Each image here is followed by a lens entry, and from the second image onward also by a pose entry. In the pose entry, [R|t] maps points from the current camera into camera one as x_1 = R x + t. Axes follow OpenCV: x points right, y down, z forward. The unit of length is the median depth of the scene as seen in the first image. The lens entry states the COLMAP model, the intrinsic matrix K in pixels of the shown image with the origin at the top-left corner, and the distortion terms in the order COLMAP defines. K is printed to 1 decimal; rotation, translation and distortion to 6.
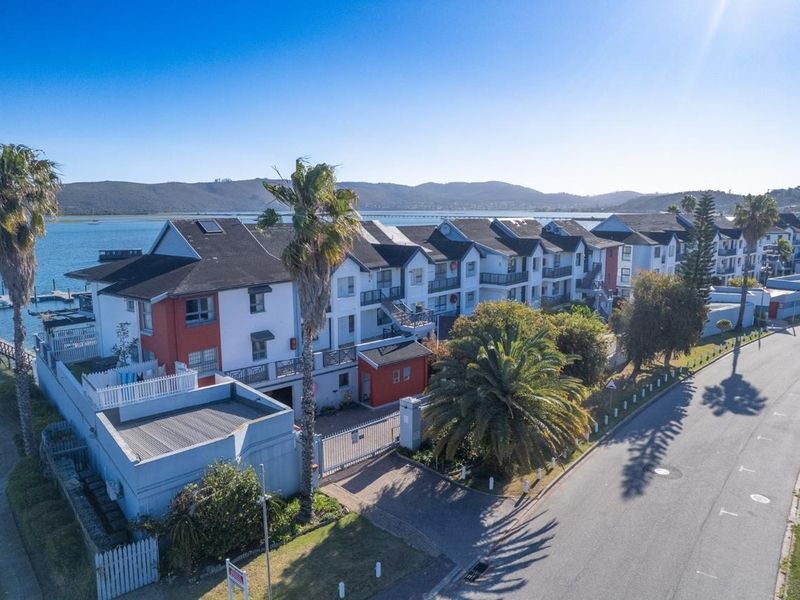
lens RADIAL K [[574.5, 0, 398.7], [0, 574.5, 305.3], [0, 0, 1]] dist [-0.059353, 0.041099]
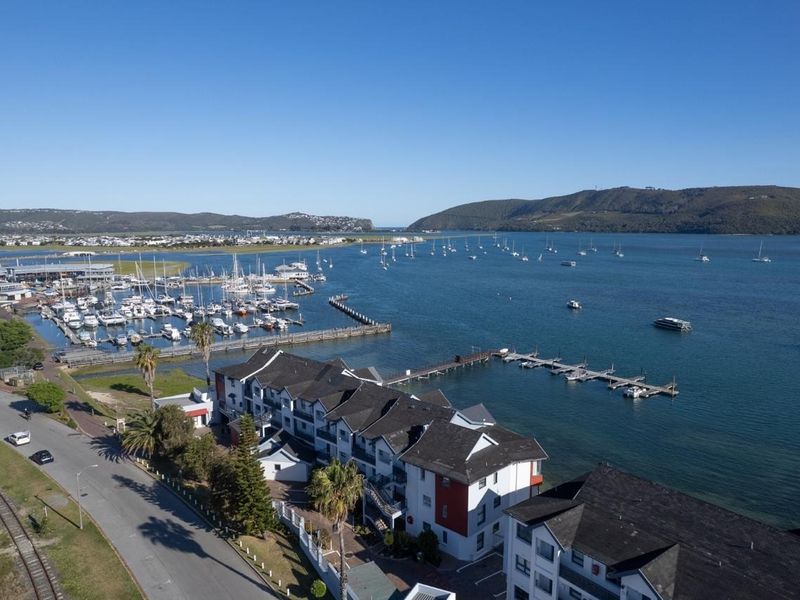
lens RADIAL K [[574.5, 0, 401.8], [0, 574.5, 299.2], [0, 0, 1]] dist [-0.059353, 0.041099]
pose [[-0.083427, 0.130357, -0.987951, 1.835593], [-0.163480, 0.976185, 0.142609, -0.724421], [0.983013, 0.173407, -0.060129, 1.493764]]
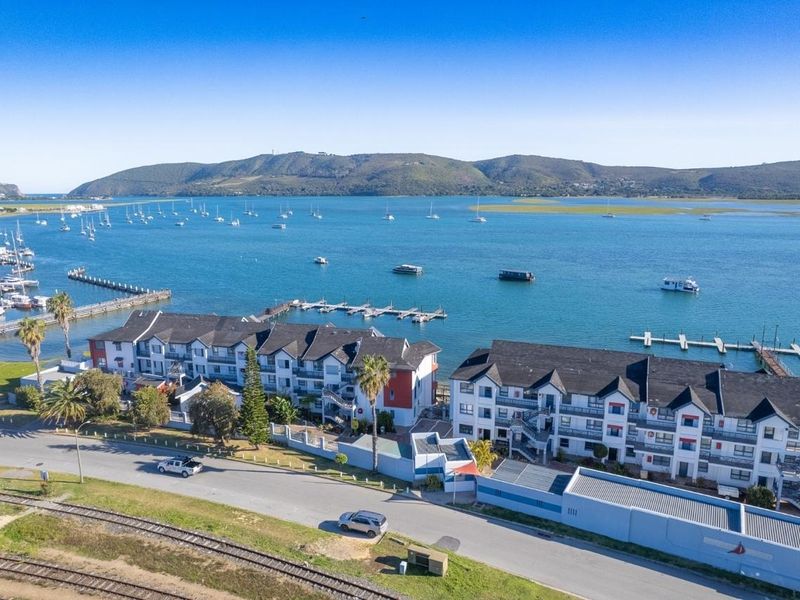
lens RADIAL K [[574.5, 0, 399.3], [0, 574.5, 303.7], [0, 0, 1]] dist [-0.059353, 0.041099]
pose [[0.442085, 0.178161, -0.879102, 2.193600], [-0.146322, 0.981272, 0.125284, -0.605407], [0.884958, 0.073245, 0.459874, 0.731609]]
